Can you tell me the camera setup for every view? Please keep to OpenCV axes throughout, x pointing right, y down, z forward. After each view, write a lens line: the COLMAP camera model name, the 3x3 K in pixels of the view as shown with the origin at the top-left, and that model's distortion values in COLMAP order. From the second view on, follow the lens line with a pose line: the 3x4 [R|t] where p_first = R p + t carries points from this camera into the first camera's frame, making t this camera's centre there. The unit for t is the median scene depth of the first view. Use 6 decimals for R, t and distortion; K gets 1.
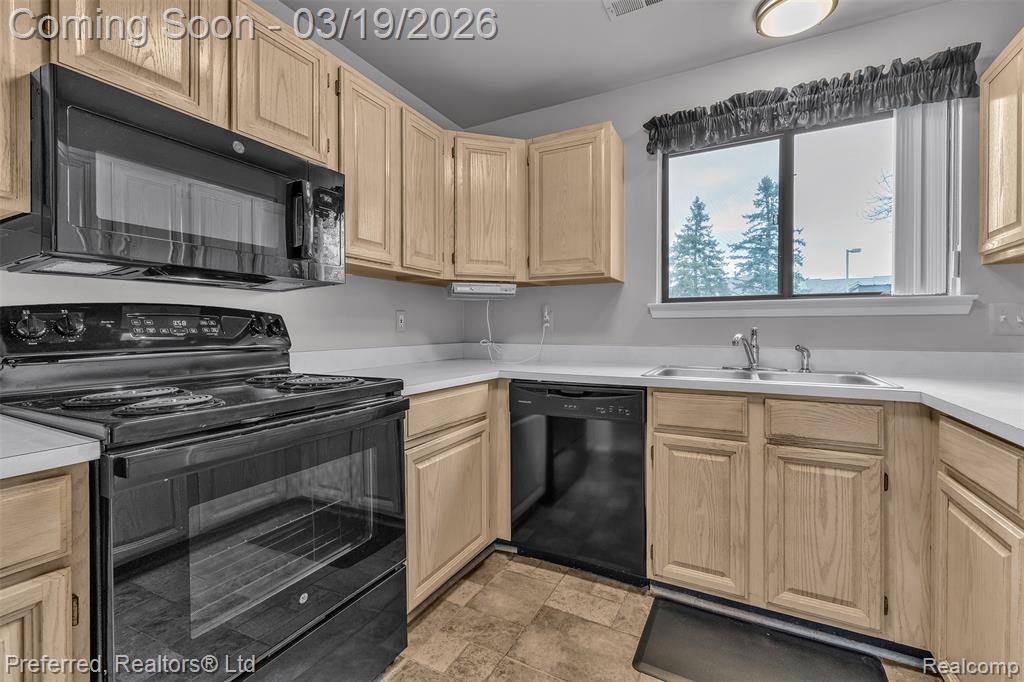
lens RADIAL K [[439.1, 0, 498.4], [0, 439.1, 329.5], [0, 0, 1]] dist [0.002728, 0.000490]
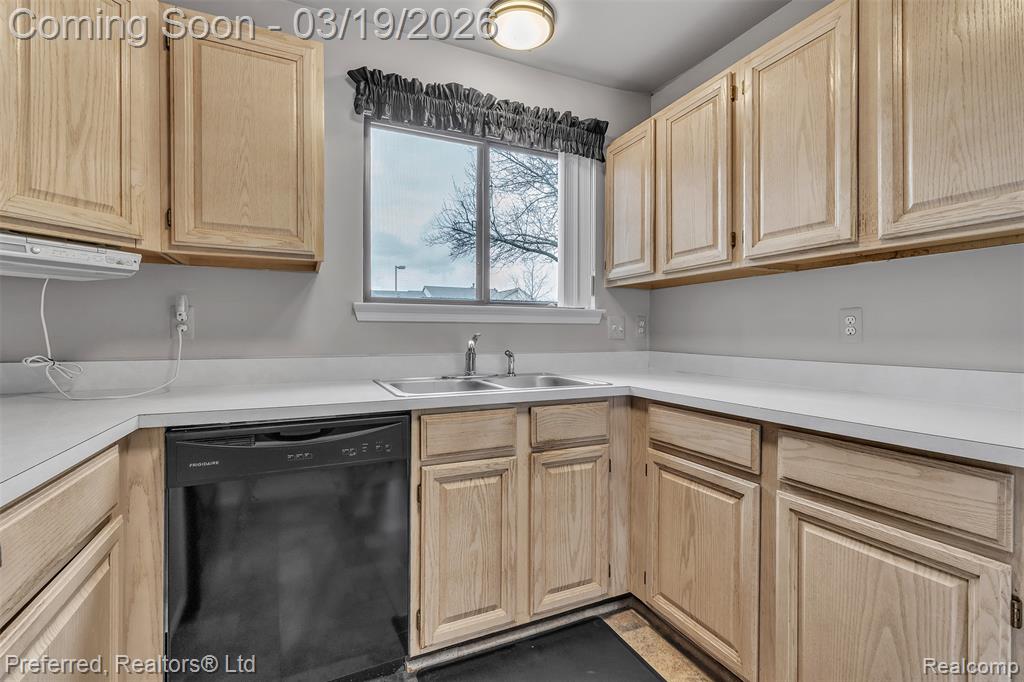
lens RADIAL K [[464.1, 0, 522.0], [0, 464.1, 336.6], [0, 0, 1]] dist [0.001981, 0.000287]
pose [[0.587524, -0.003169, 0.809201, -0.194109], [-0.001013, 0.999989, 0.004652, -0.002619], [-0.809206, -0.003553, 0.587514, 0.340526]]
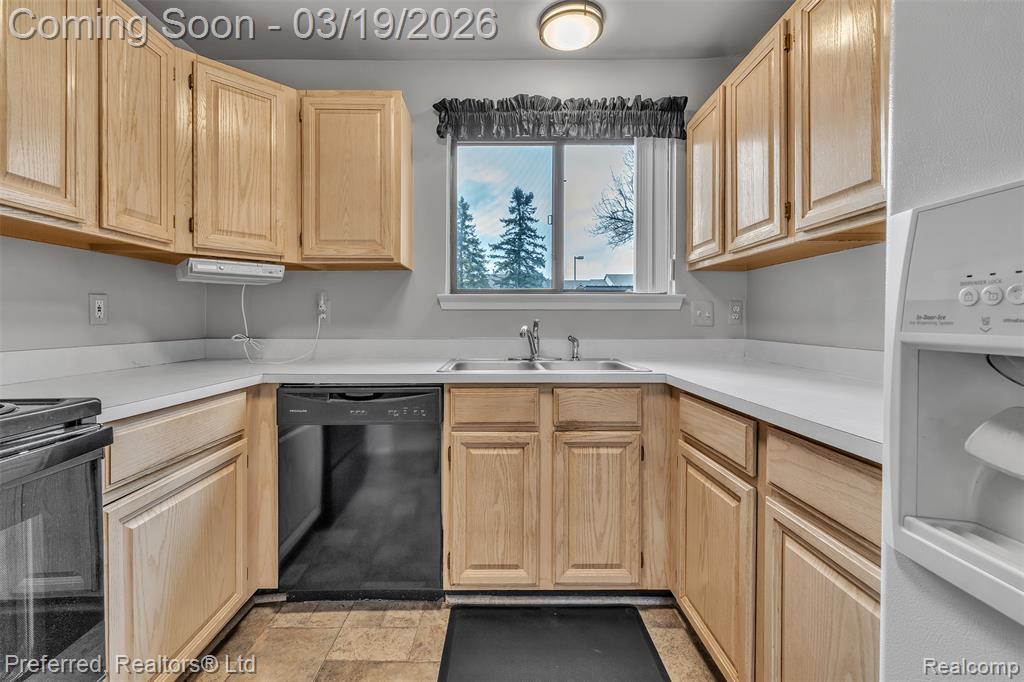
lens RADIAL K [[451.1, 0, 496.8], [0, 451.1, 321.1], [0, 0, 1]] dist [0.002676, 0.000346]
pose [[0.877409, 0.001263, 0.479742, -0.018838], [-0.000688, 0.999999, -0.001373, 0.000361], [-0.479743, 0.000875, 0.877409, 0.105310]]
